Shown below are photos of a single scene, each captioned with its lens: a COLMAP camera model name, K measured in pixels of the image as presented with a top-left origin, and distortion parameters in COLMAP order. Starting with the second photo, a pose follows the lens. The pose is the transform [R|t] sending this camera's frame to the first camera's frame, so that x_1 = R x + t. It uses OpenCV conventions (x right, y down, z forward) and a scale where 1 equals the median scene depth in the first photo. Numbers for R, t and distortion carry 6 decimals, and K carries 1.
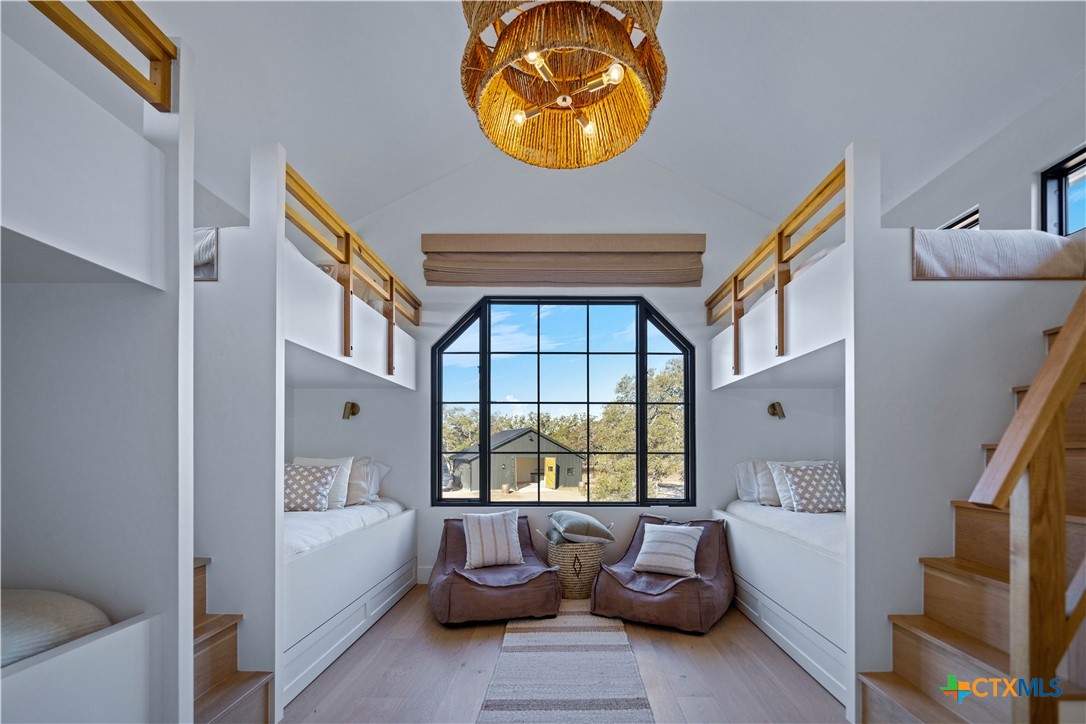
lens RADIAL K [[458.4, 0, 544.8], [0, 458.4, 441.8], [0, 0, 1]] dist [0.000681, 0.000136]
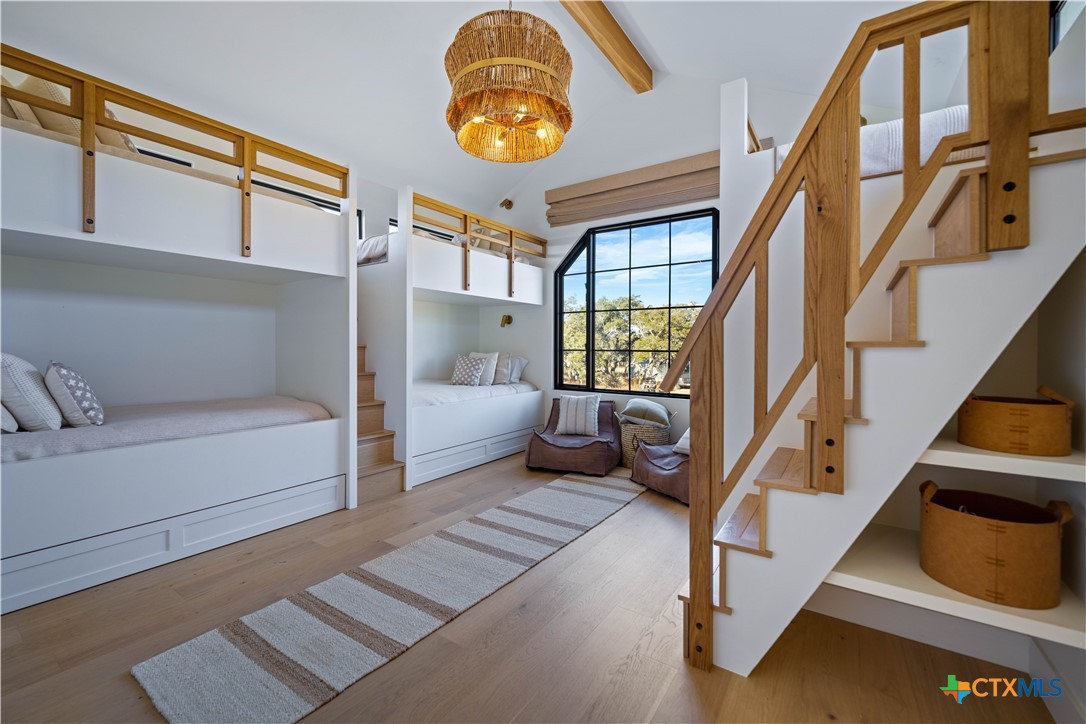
lens RADIAL K [[445.1, 0, 546.4], [0, 445.1, 345.8], [0, 0, 1]] dist [-0.002802, -0.000065]
pose [[0.820406, 0.001843, -0.571778, 0.554745], [0.004649, 0.999940, 0.009894, -0.002153], [0.571762, -0.010775, 0.820349, -0.110384]]
